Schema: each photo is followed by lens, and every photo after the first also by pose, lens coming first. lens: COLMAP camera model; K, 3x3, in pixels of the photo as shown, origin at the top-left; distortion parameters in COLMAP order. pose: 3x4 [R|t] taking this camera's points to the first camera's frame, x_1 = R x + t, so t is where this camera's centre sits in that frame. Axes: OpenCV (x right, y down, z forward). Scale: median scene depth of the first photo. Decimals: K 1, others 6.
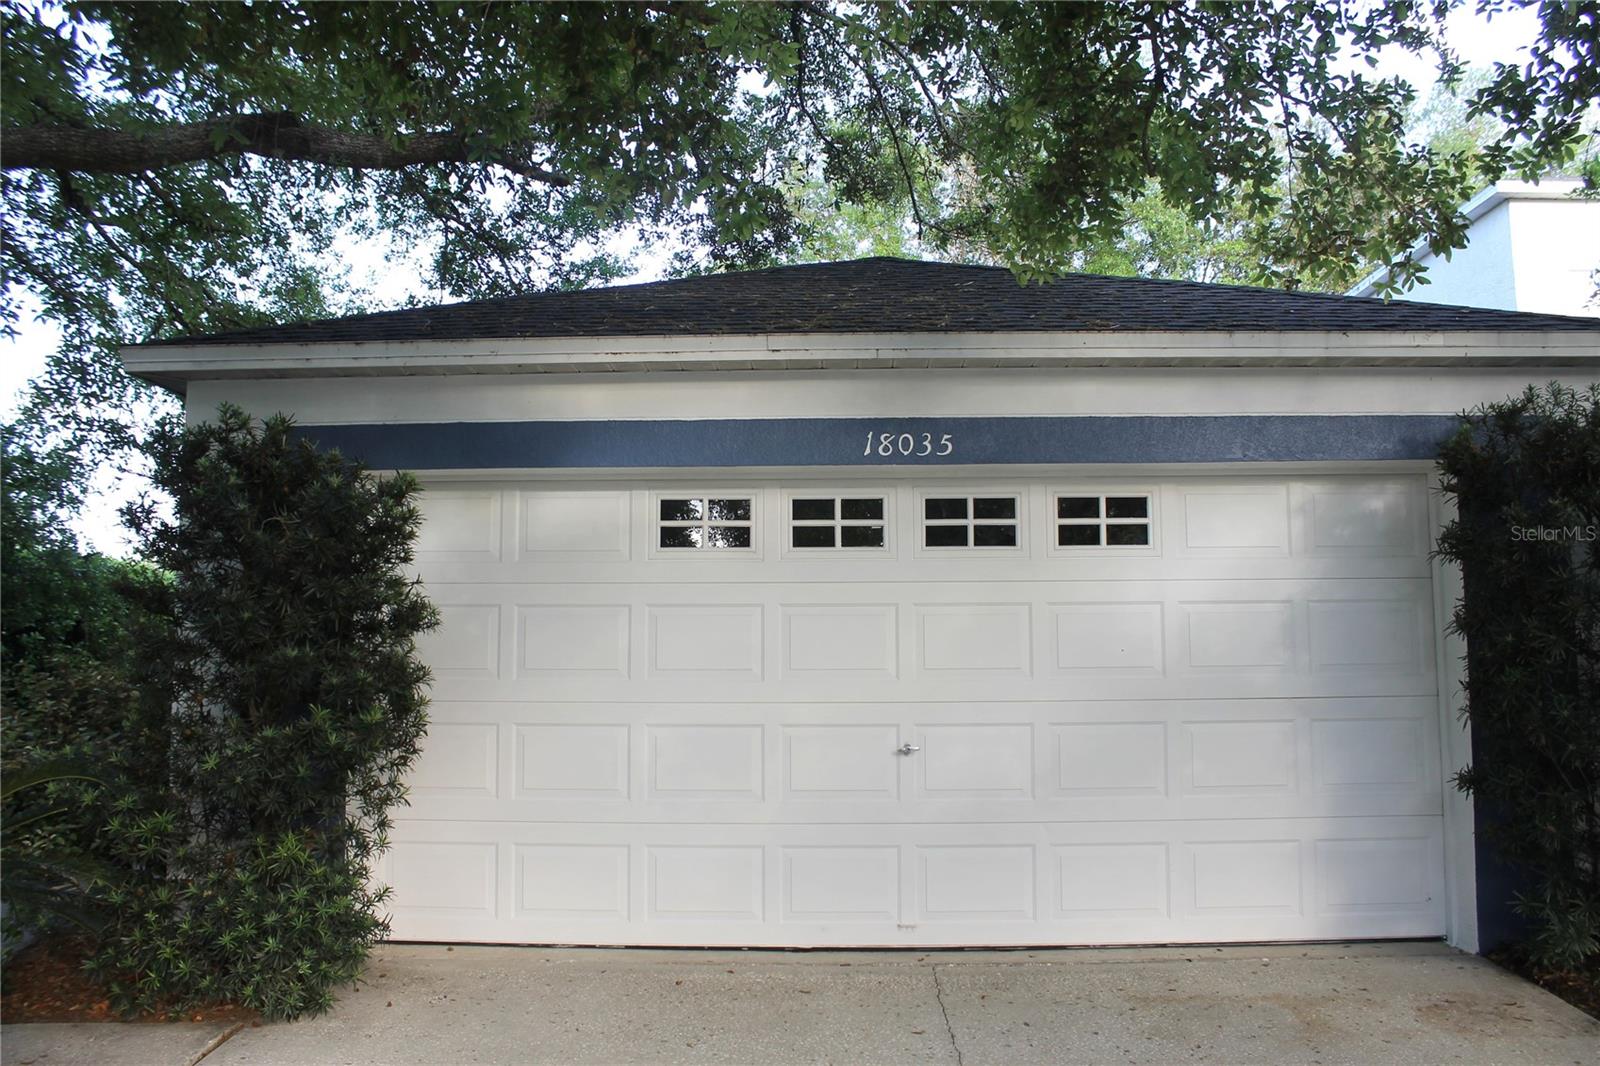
lens RADIAL K [[1190.3, 0, 800.0], [0, 1190.3, 533.0], [0, 0, 1]] dist [-0.045888, 0.000231]
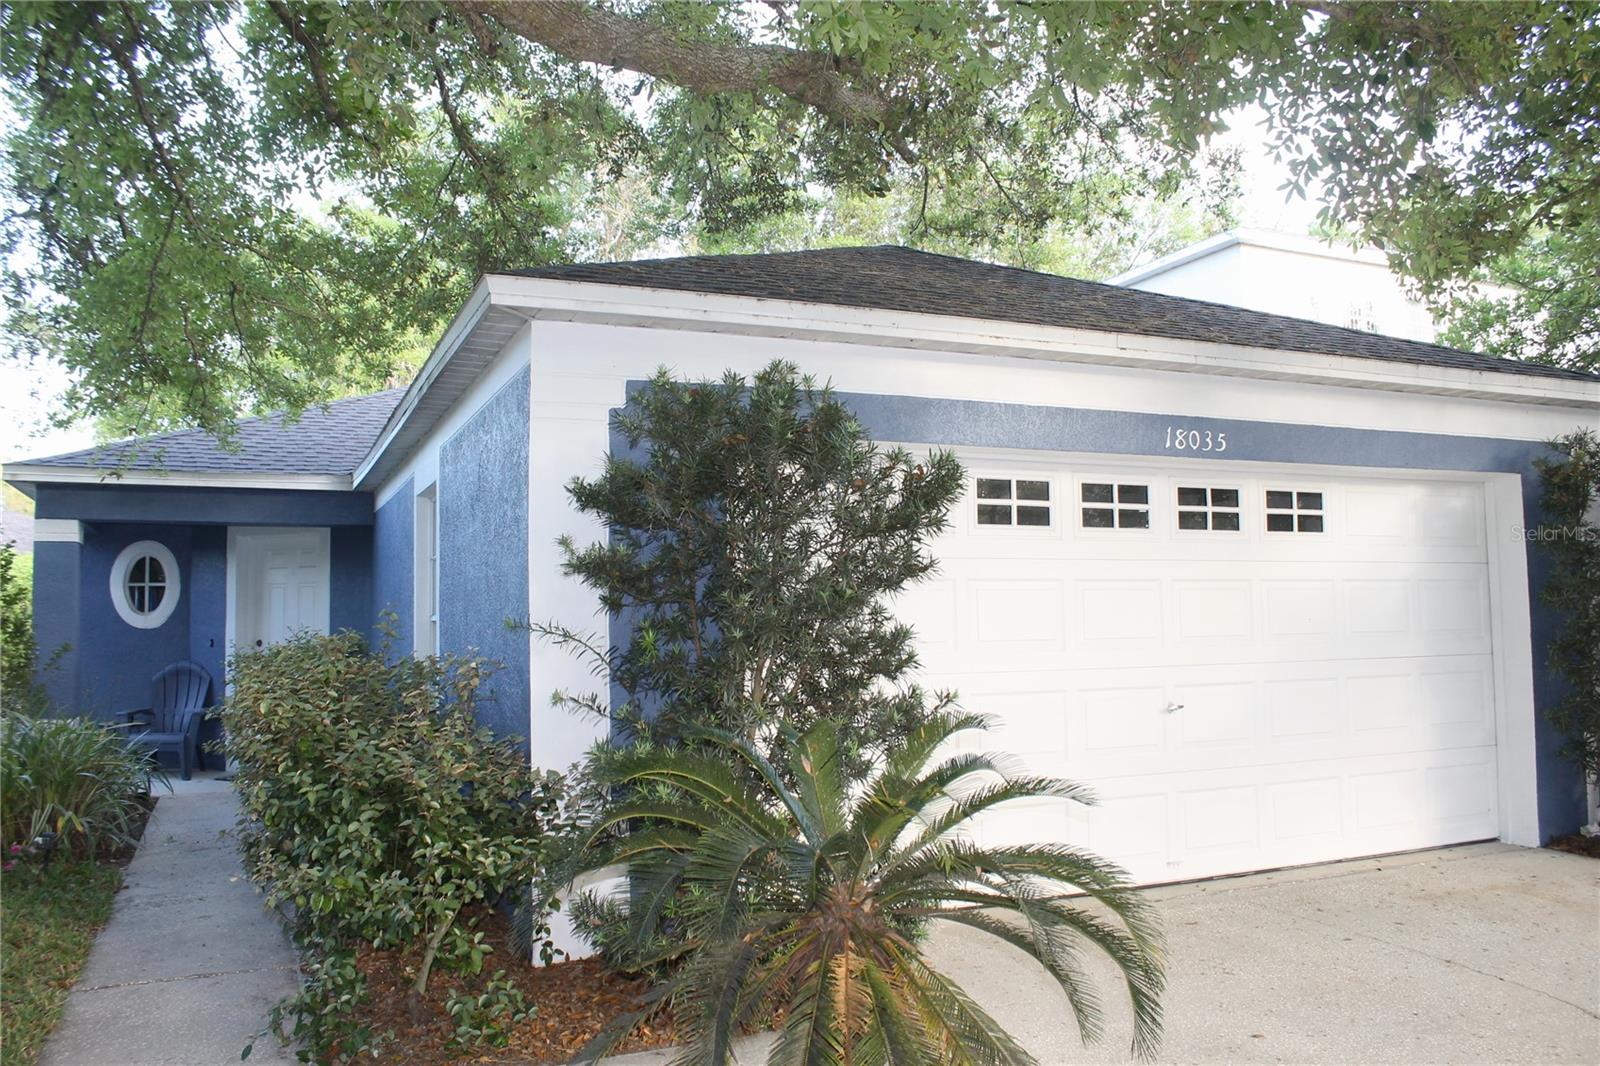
lens RADIAL K [[1300.6, 0, 884.4], [0, 1300.6, 535.0], [0, 0, 1]] dist [0.004129, 0.001451]
pose [[0.894016, 0.022080, 0.447490, -0.697531], [-0.033827, 0.999261, 0.018276, 0.003702], [-0.446756, -0.031476, 0.894102, 0.015428]]
